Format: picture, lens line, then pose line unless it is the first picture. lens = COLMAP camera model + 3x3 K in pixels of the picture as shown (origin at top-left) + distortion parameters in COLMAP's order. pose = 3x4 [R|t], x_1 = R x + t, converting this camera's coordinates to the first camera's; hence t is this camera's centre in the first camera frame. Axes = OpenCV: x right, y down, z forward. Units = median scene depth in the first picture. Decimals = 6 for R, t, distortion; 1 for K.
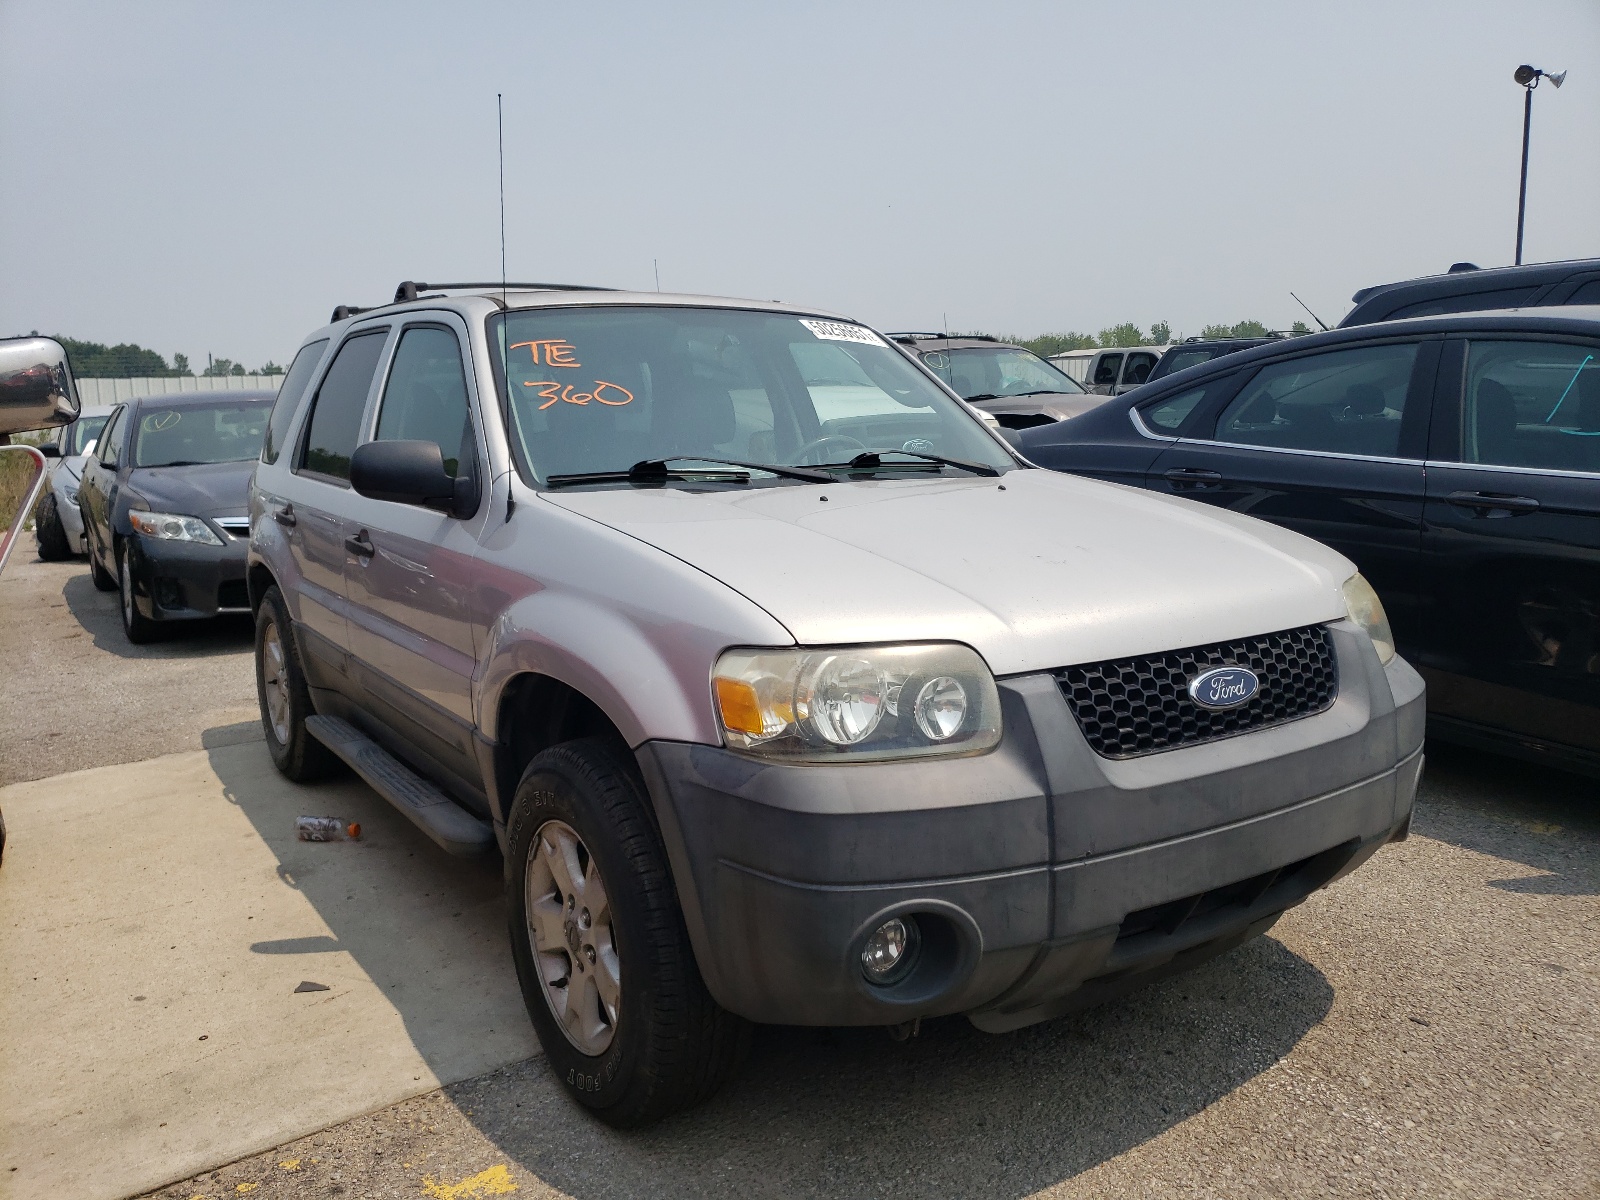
lens RADIAL K [[1250.6, 0, 759.4], [0, 1250.6, 602.7], [0, 0, 1]] dist [-0.002608, 0.032216]
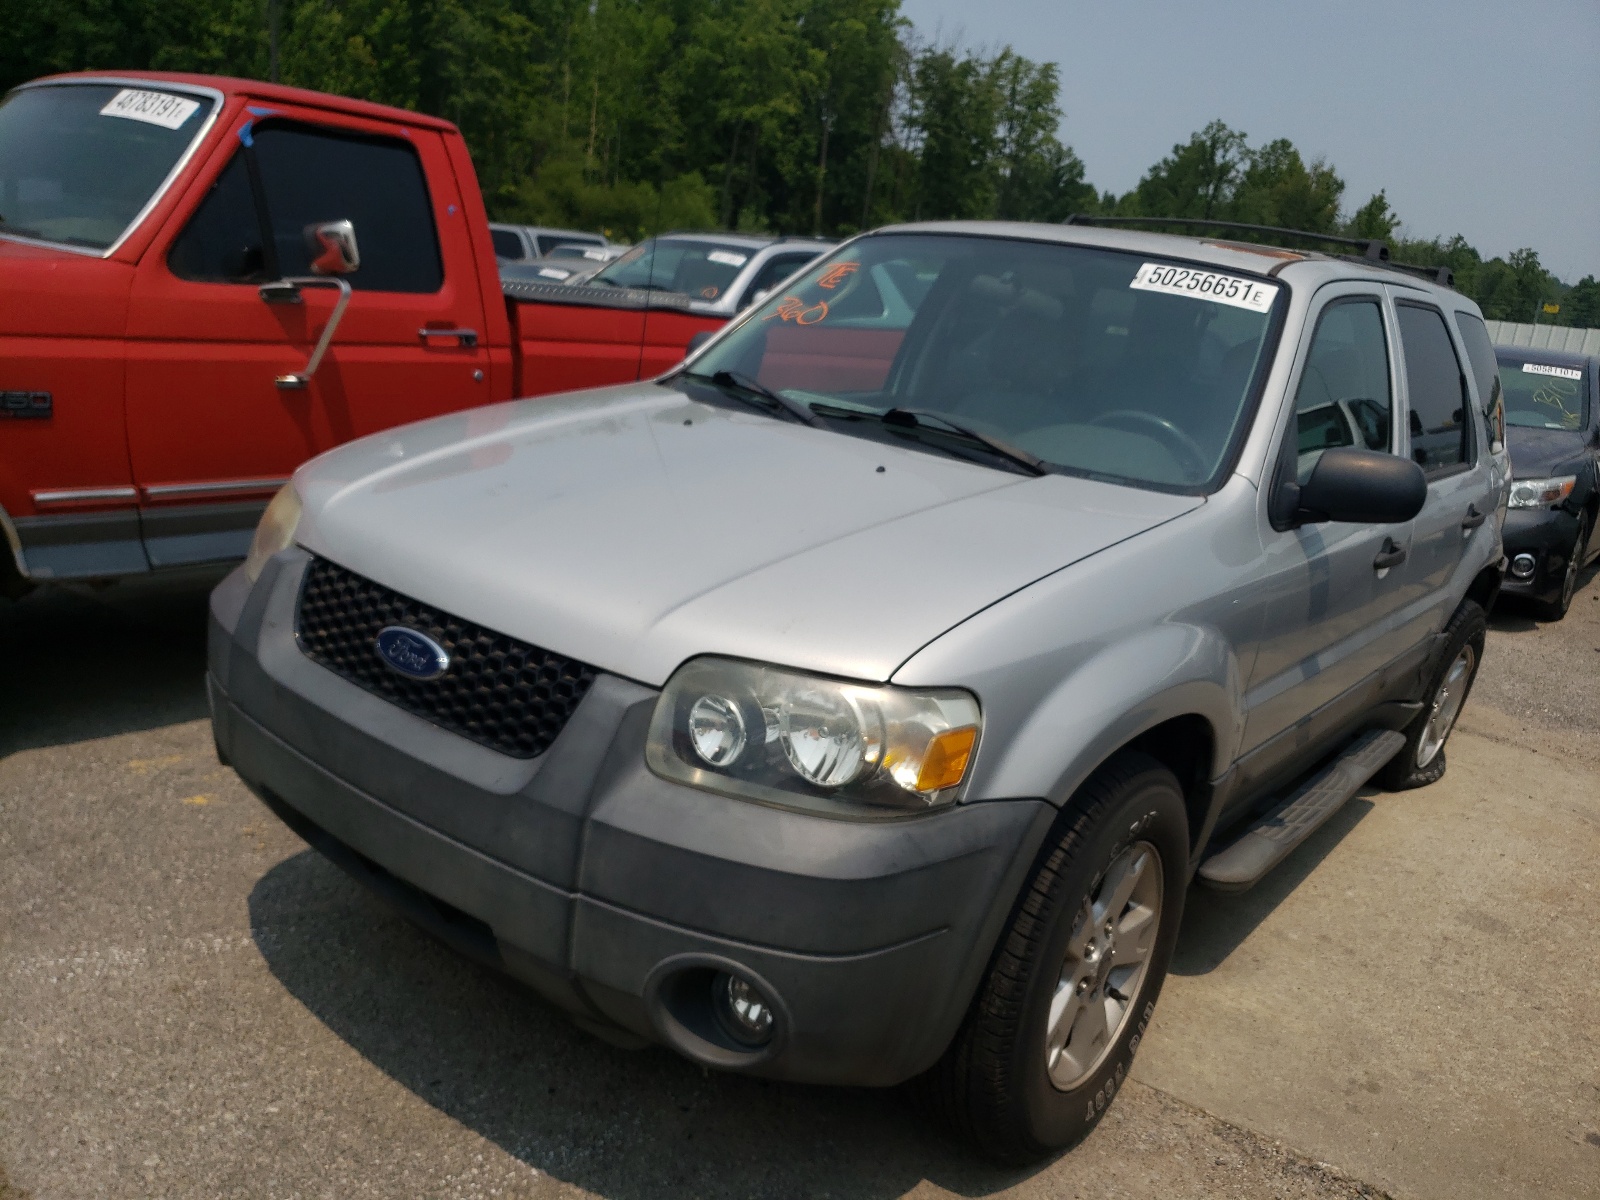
lens RADIAL K [[1276.9, 0, 800.0], [0, 1276.9, 600.0], [0, 0, 1]] dist [0.011477, -0.000641]
pose [[0.365634, 0.302717, -0.880156, 1.168478], [-0.288282, 0.935964, 0.202153, -0.217499], [0.884989, 0.179819, 0.429488, 0.755823]]
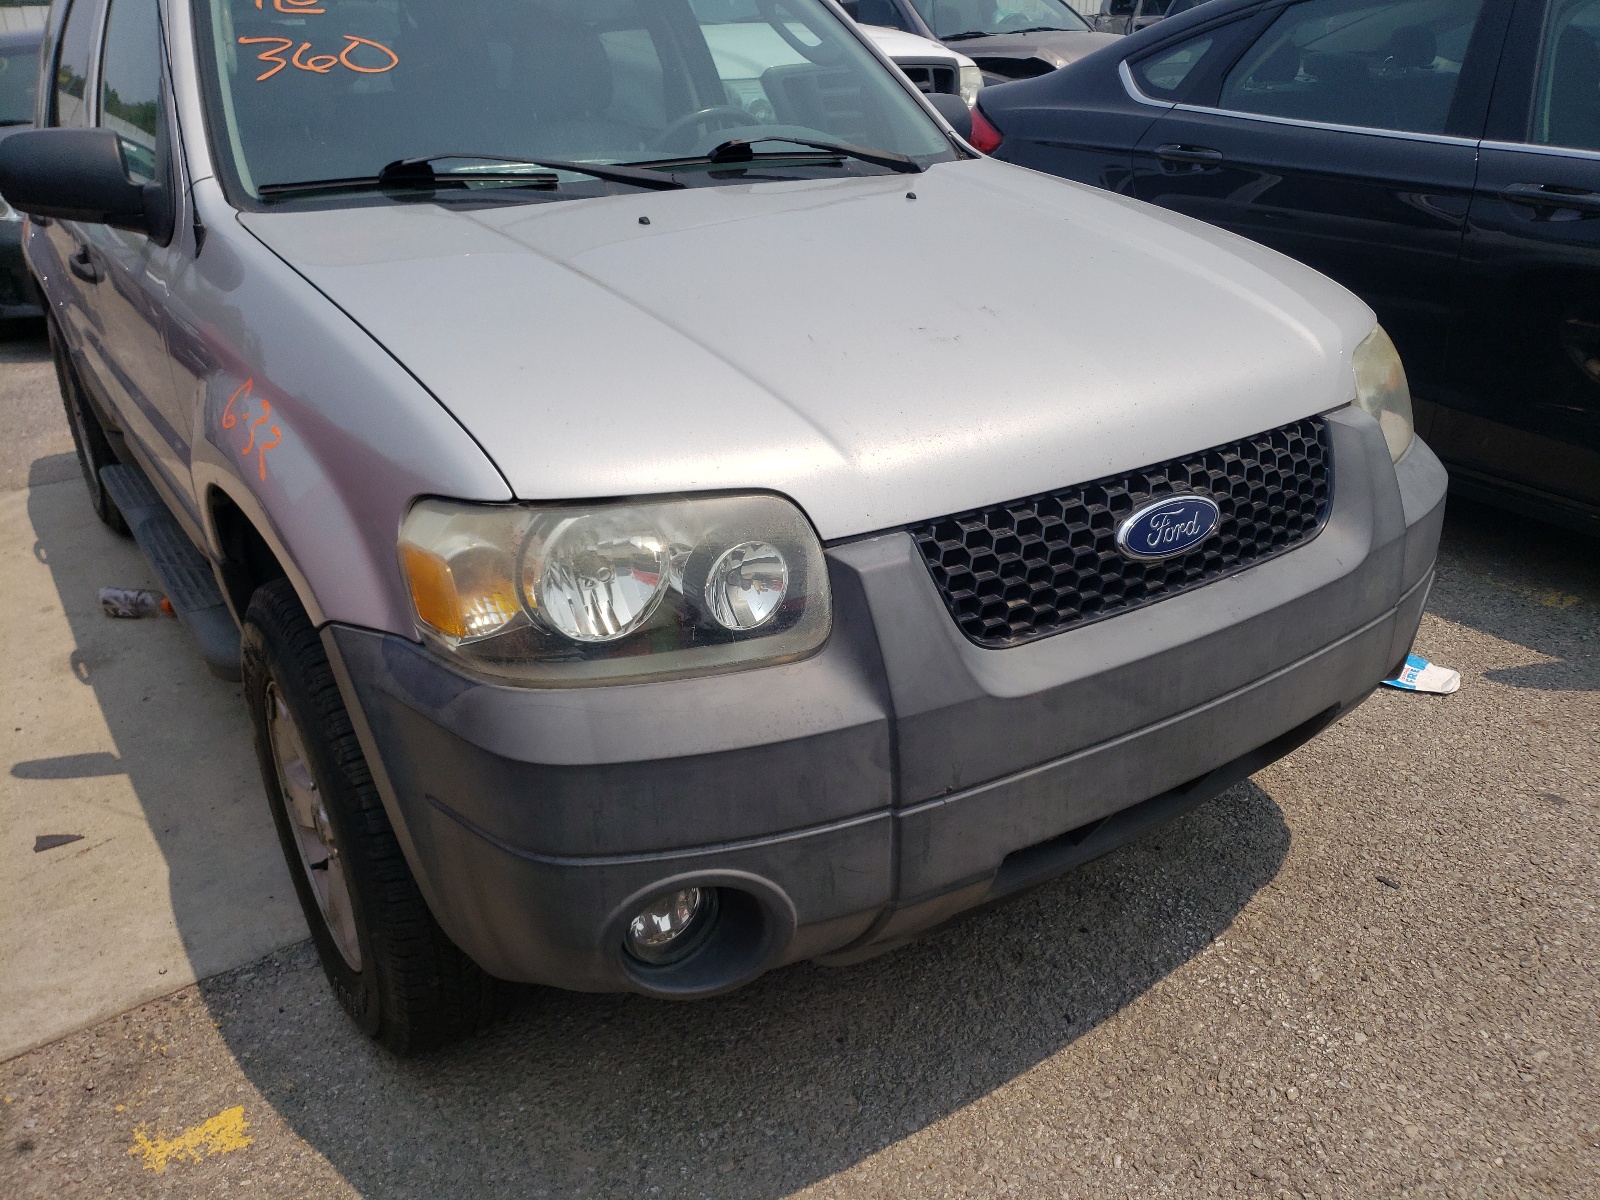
lens RADIAL K [[1276.9, 0, 800.0], [0, 1276.9, 600.0], [0, 0, 1]] dist [0.011477, -0.000641]
pose [[0.999358, -0.013720, 0.033096, 0.126093], [0.004816, 0.966827, 0.255386, -0.068515], [-0.035502, -0.255063, 0.966272, 0.273417]]
